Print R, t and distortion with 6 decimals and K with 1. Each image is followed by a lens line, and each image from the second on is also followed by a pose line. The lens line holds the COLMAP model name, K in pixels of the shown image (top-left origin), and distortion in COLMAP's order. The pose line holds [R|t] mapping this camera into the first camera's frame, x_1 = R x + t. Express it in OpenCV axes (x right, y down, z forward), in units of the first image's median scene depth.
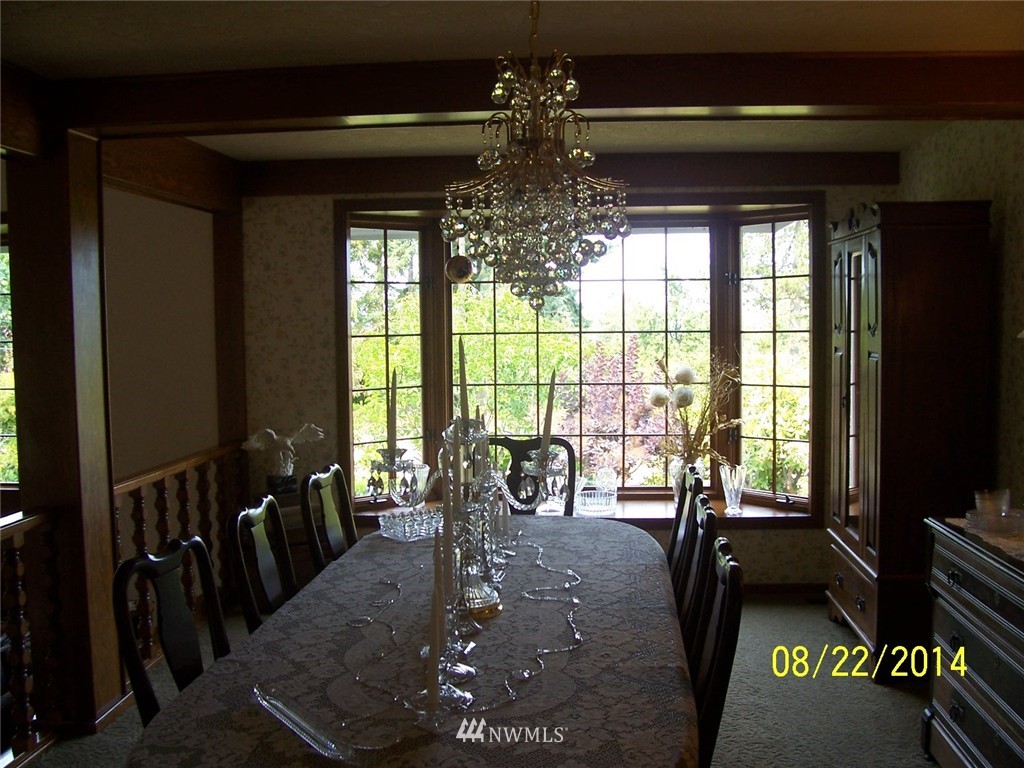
lens RADIAL K [[1025.4, 0, 509.6], [0, 1025.4, 356.8], [0, 0, 1]] dist [-0.006177, -0.002484]
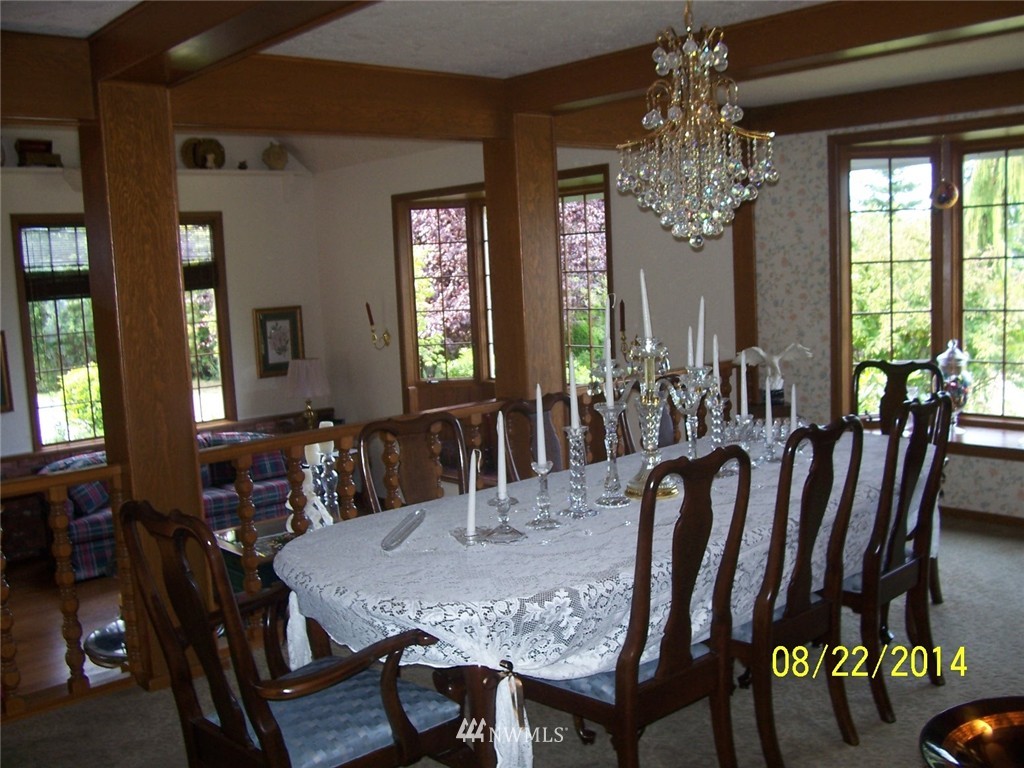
lens RADIAL K [[1023.5, 0, 512.0], [0, 1023.5, 384.0], [0, 0, 1]] dist [-0.110439, 0.008531]
pose [[0.752181, 0.062303, -0.656005, 0.280805], [0.004198, 0.995047, 0.099318, -0.001055], [0.658944, -0.077459, 0.748194, -0.019563]]
